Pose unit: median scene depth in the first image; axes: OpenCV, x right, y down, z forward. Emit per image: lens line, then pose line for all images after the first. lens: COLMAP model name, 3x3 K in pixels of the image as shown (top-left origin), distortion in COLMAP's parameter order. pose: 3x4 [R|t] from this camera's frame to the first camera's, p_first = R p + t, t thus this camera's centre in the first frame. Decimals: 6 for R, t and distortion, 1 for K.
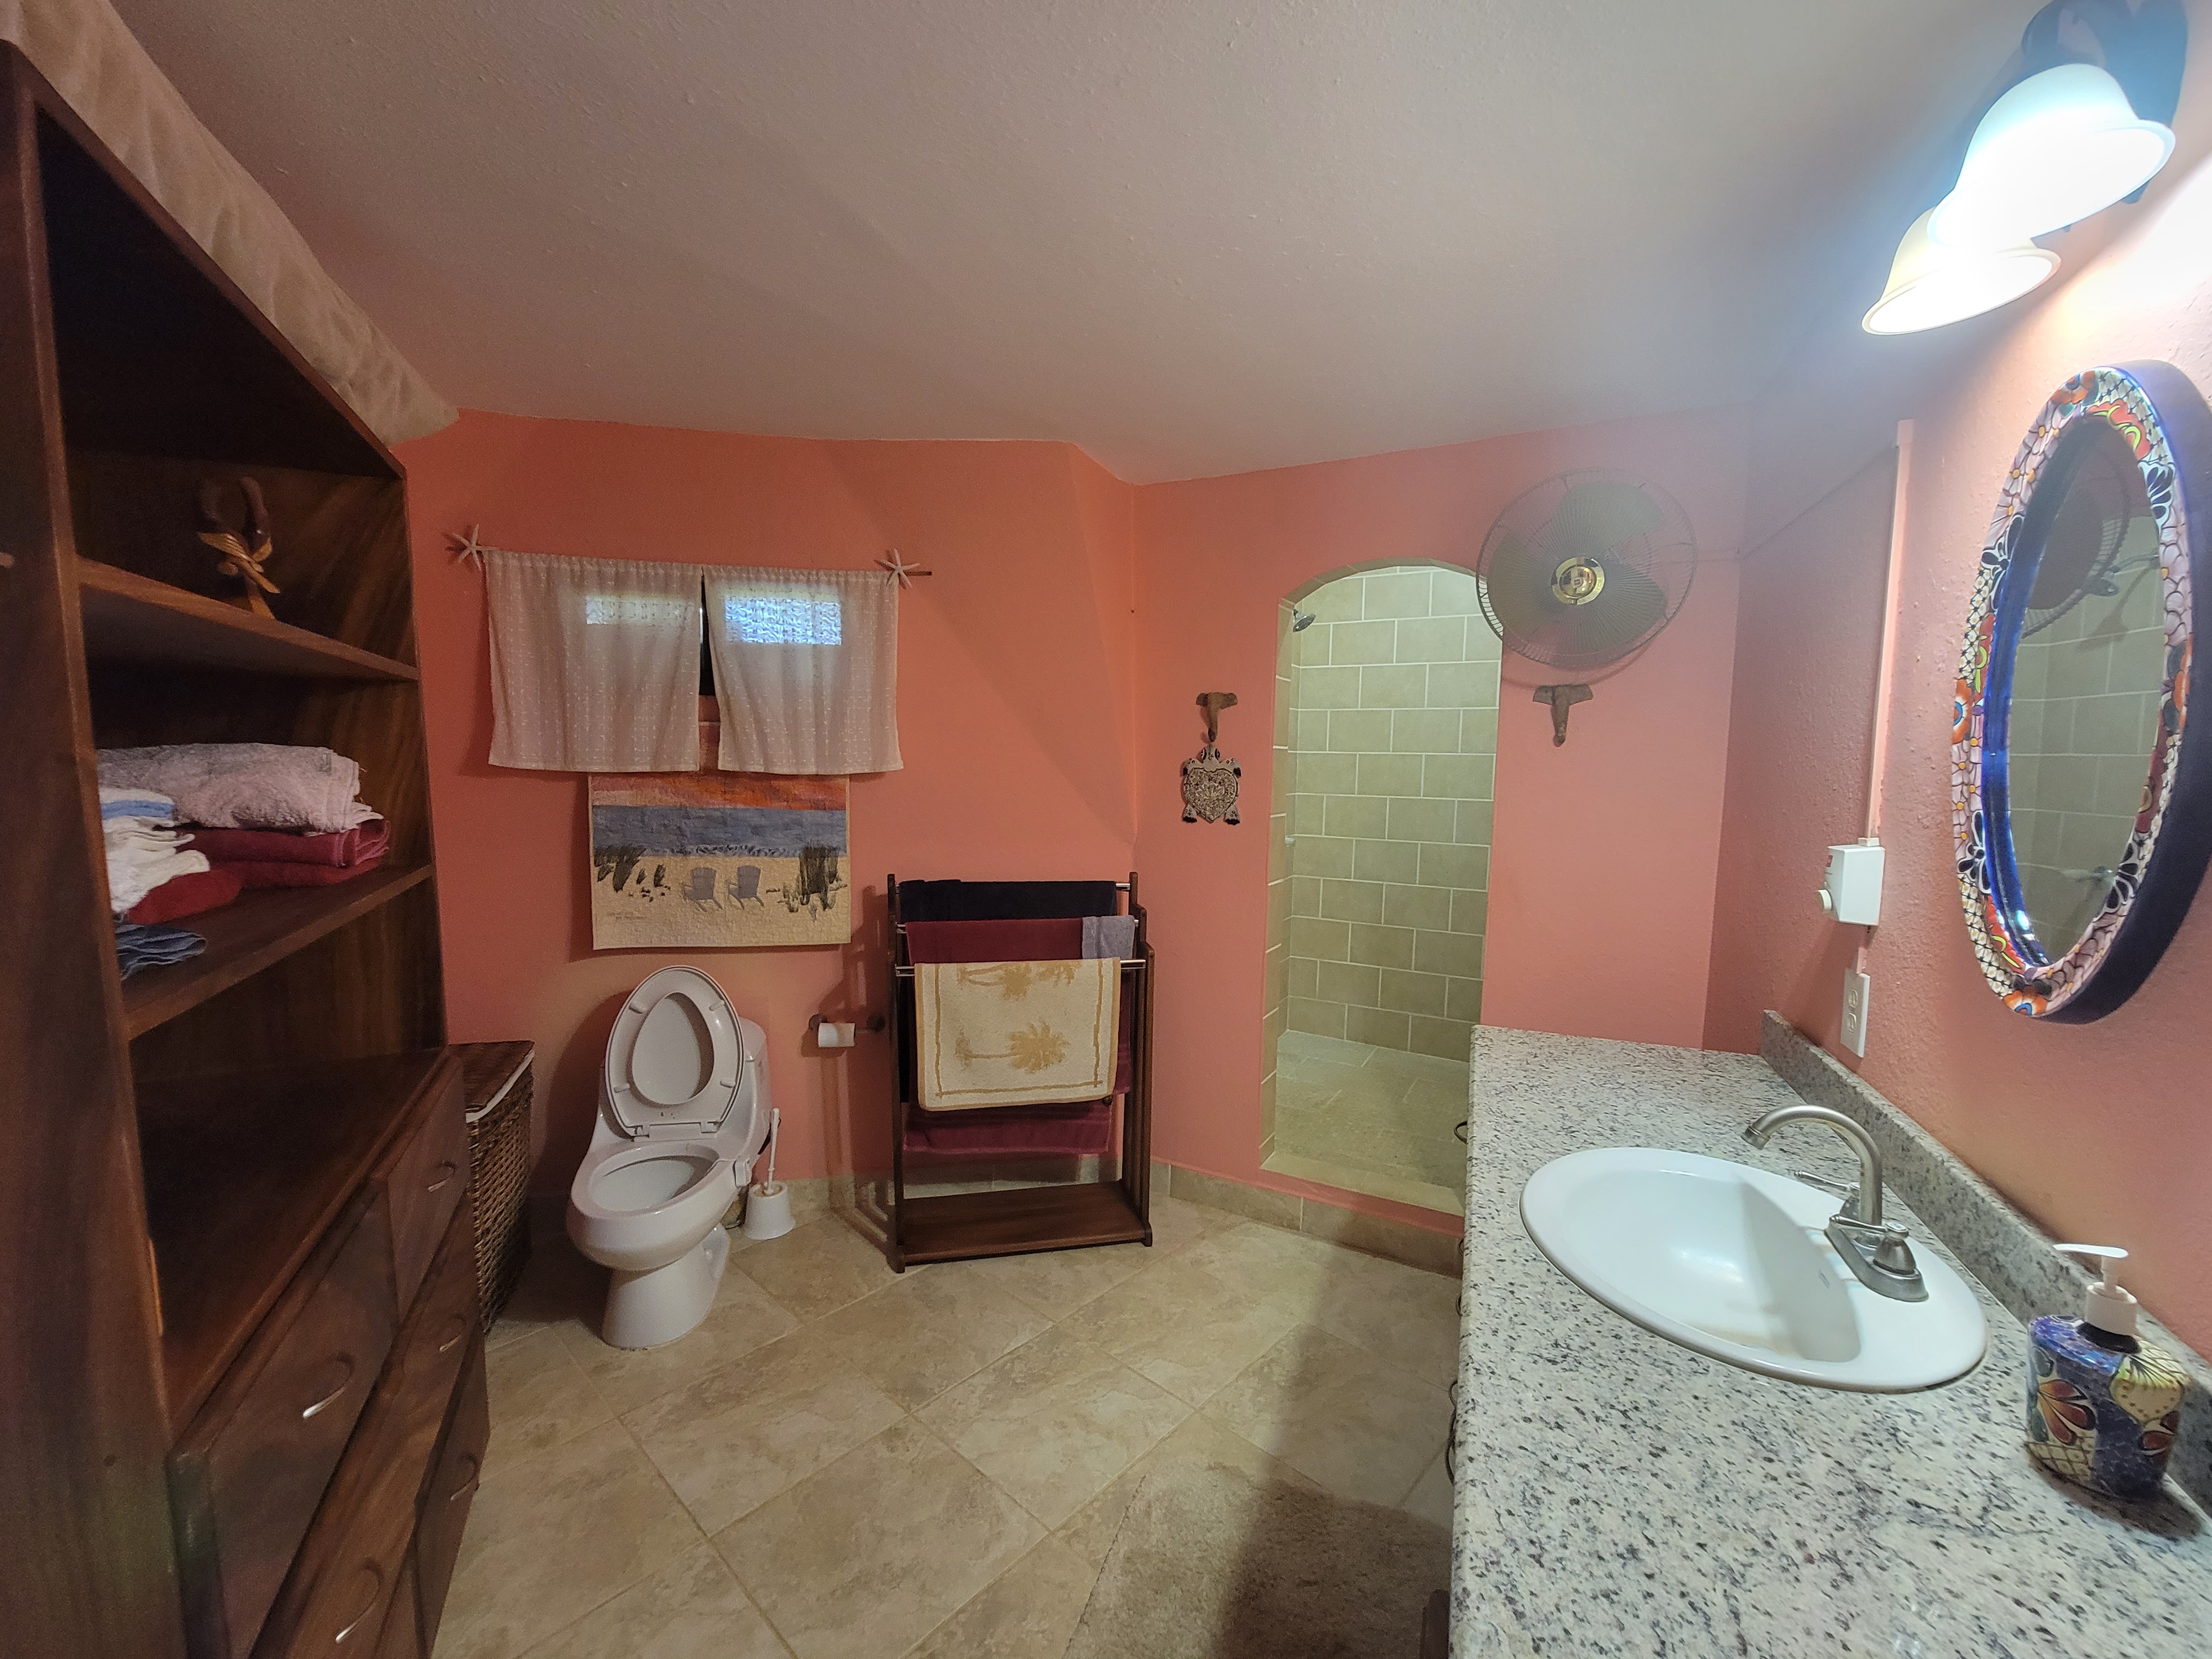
lens RADIAL K [[904.4, 0, 1110.5], [0, 904.4, 848.6], [0, 0, 1]] dist [-0.002462, -0.001444]
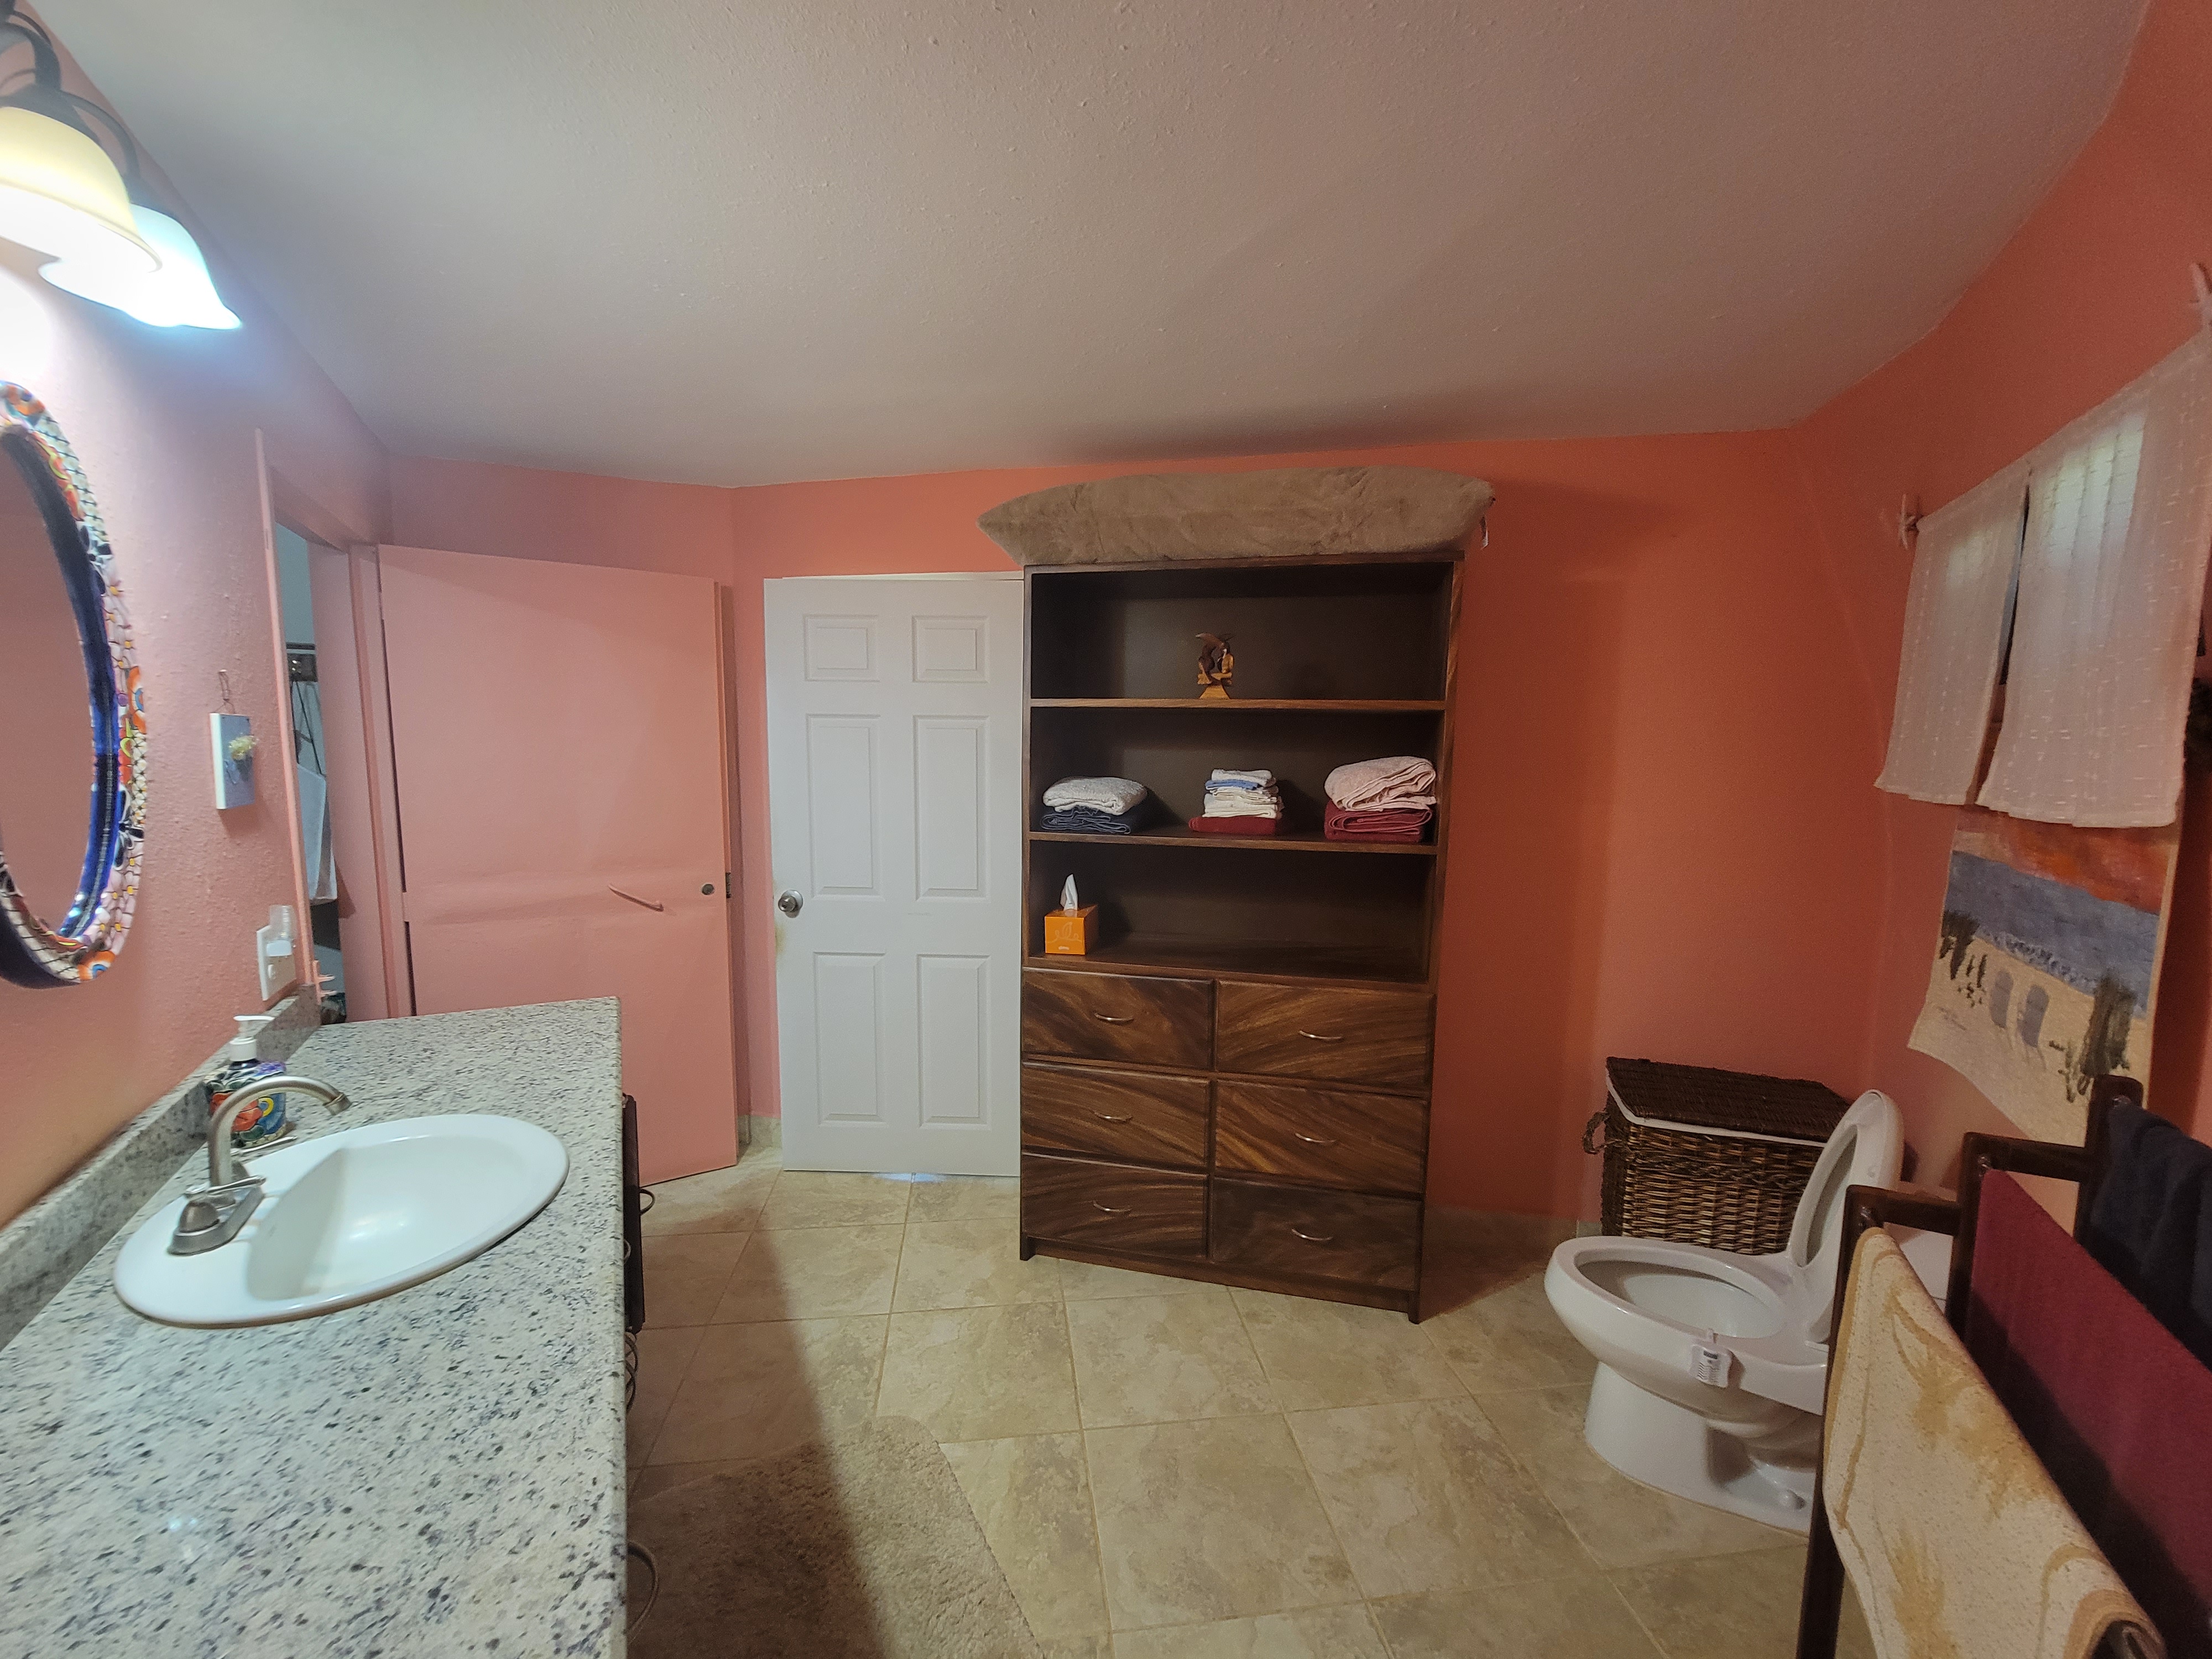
lens RADIAL K [[904.4, 0, 1110.5], [0, 904.4, 848.6], [0, 0, 1]] dist [-0.002462, -0.001444]
pose [[-0.636026, 0.067087, -0.768746, 0.374250], [-0.100300, 0.980576, 0.168557, -0.101025], [0.765121, 0.184312, -0.616943, 0.925702]]
